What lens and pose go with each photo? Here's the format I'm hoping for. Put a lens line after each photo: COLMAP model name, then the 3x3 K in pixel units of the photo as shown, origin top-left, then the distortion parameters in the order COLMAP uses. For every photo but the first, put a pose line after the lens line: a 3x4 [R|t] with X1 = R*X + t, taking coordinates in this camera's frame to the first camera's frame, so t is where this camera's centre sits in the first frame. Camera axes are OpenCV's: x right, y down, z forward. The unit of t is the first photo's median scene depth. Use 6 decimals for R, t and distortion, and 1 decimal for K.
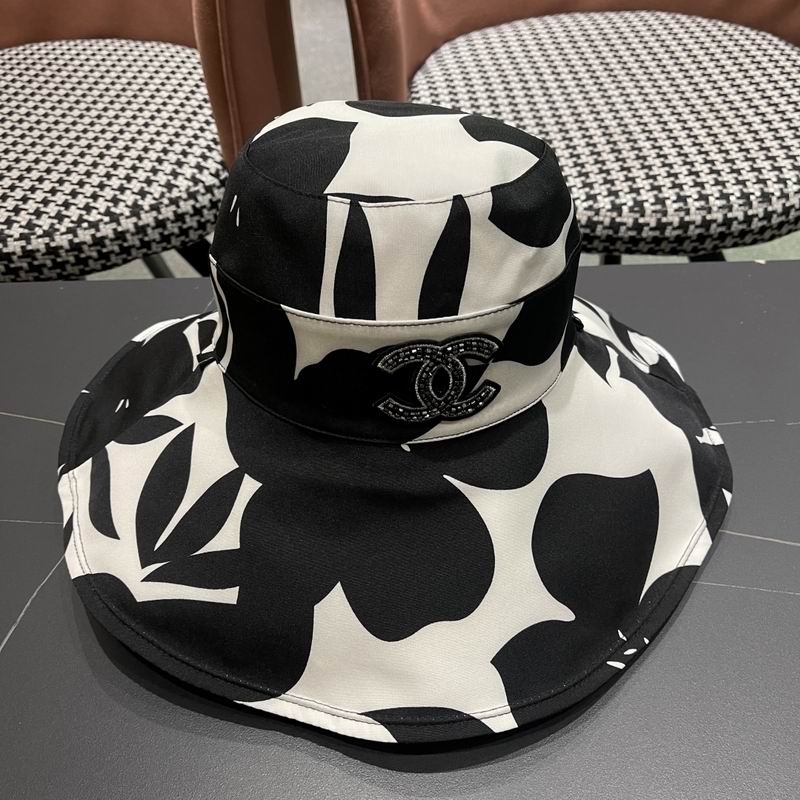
lens RADIAL K [[826.0, 0, 401.8], [0, 826.0, 407.3], [0, 0, 1]] dist [0.014864, 0.000000]
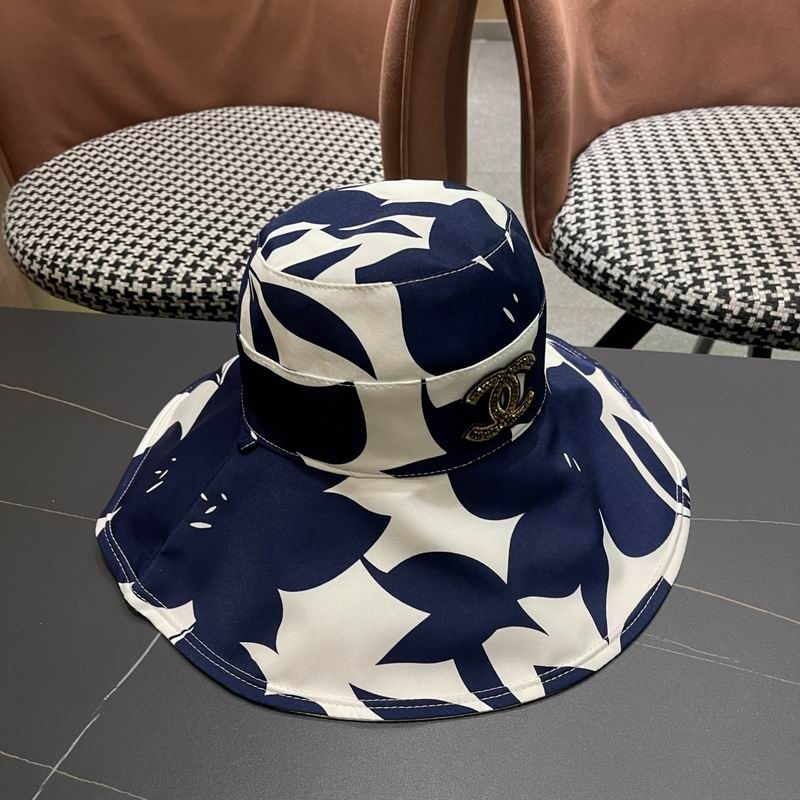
lens RADIAL K [[826.0, 0, 395.9], [0, 826.0, 415.5], [0, 0, 1]] dist [0.014864, 0.000000]
pose [[0.981613, 0.111195, -0.155148, -0.013844], [-0.120719, 0.991252, -0.053348, 0.002105], [0.147859, 0.071096, 0.986450, -0.037372]]
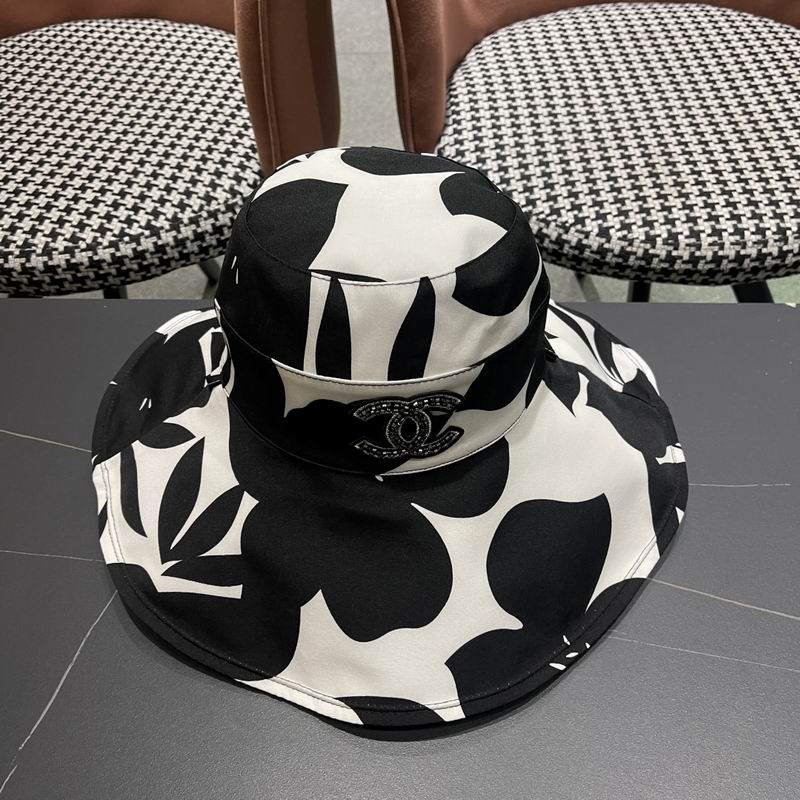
lens RADIAL K [[826.0, 0, 396.8], [0, 826.0, 413.8], [0, 0, 1]] dist [0.014864, 0.000000]
pose [[0.998821, 0.039245, -0.028580, -0.010525], [-0.036236, 0.994416, 0.099118, -0.114550], [0.032311, -0.097965, 0.994665, -0.027988]]
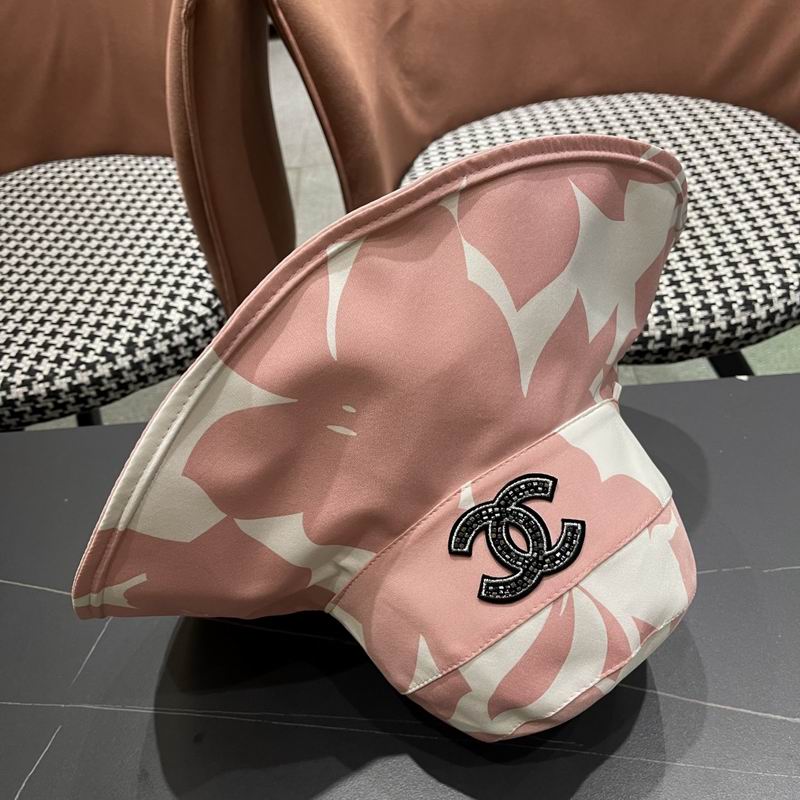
lens RADIAL K [[826.0, 0, 397.9], [0, 826.0, 403.6], [0, 0, 1]] dist [0.014864, 0.000000]
pose [[0.997123, -0.047281, -0.059244, 0.070237], [0.046326, 0.998775, -0.017389, -0.133121], [0.059994, 0.014594, 0.998092, -0.015338]]
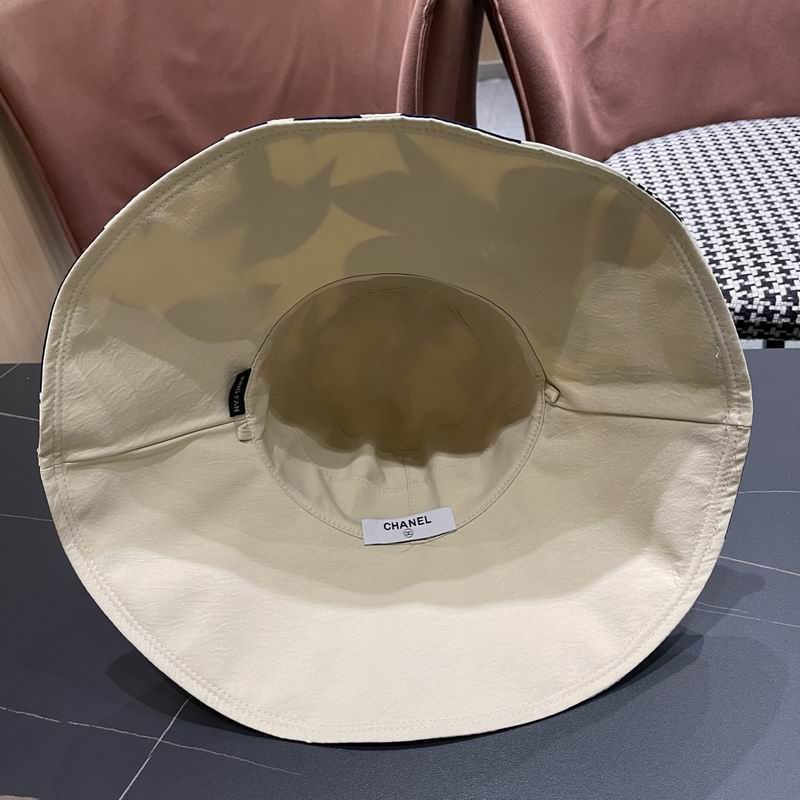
lens RADIAL K [[826.0, 0, 400.5], [0, 826.0, 407.1], [0, 0, 1]] dist [0.014864, 0.000000]
pose [[0.976803, 0.023017, -0.212901, 0.020958], [-0.045881, 0.993614, -0.103085, 0.034077], [0.209169, 0.110461, 0.971621, -0.131766]]
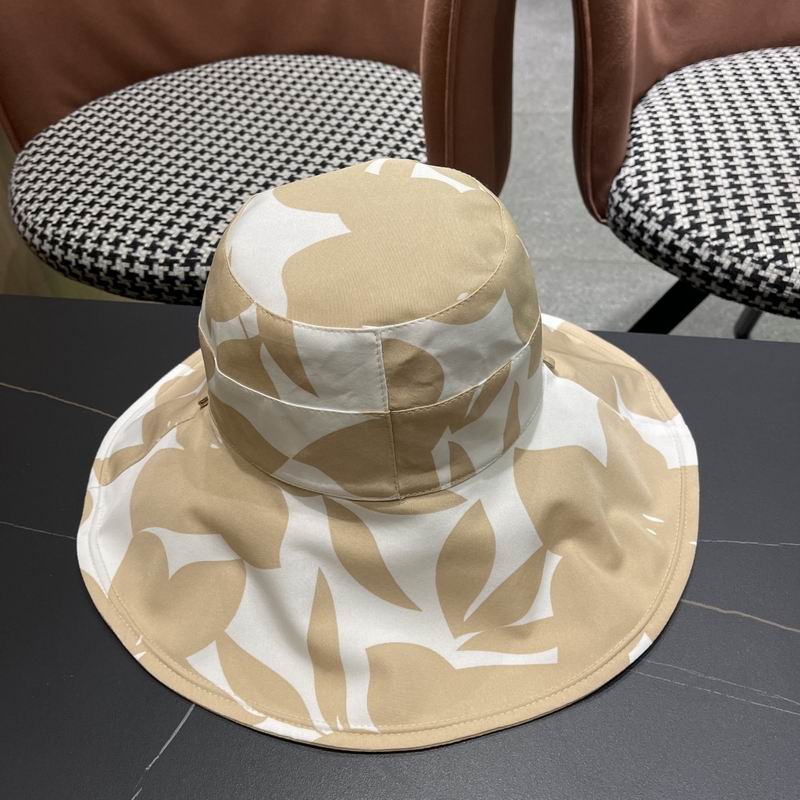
lens RADIAL K [[826.0, 0, 396.7], [0, 826.0, 414.6], [0, 0, 1]] dist [0.014864, 0.000000]
pose [[0.980435, 0.108239, -0.164413, -0.069635], [-0.105930, 0.994113, 0.022776, -0.060823], [0.165910, -0.004915, 0.986129, 0.036543]]
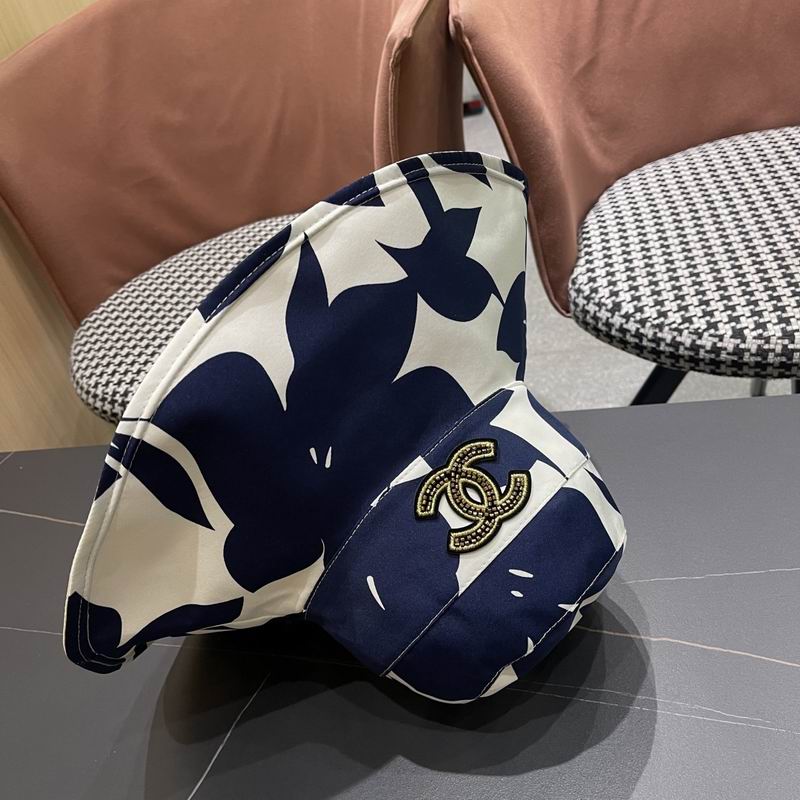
lens RADIAL K [[826.0, 0, 397.6], [0, 826.0, 409.6], [0, 0, 1]] dist [0.014864, 0.000000]
pose [[0.961024, -0.045951, -0.272621, 0.073146], [0.016171, 0.993745, -0.110493, -0.047450], [0.275993, 0.101778, 0.955756, -0.069693]]
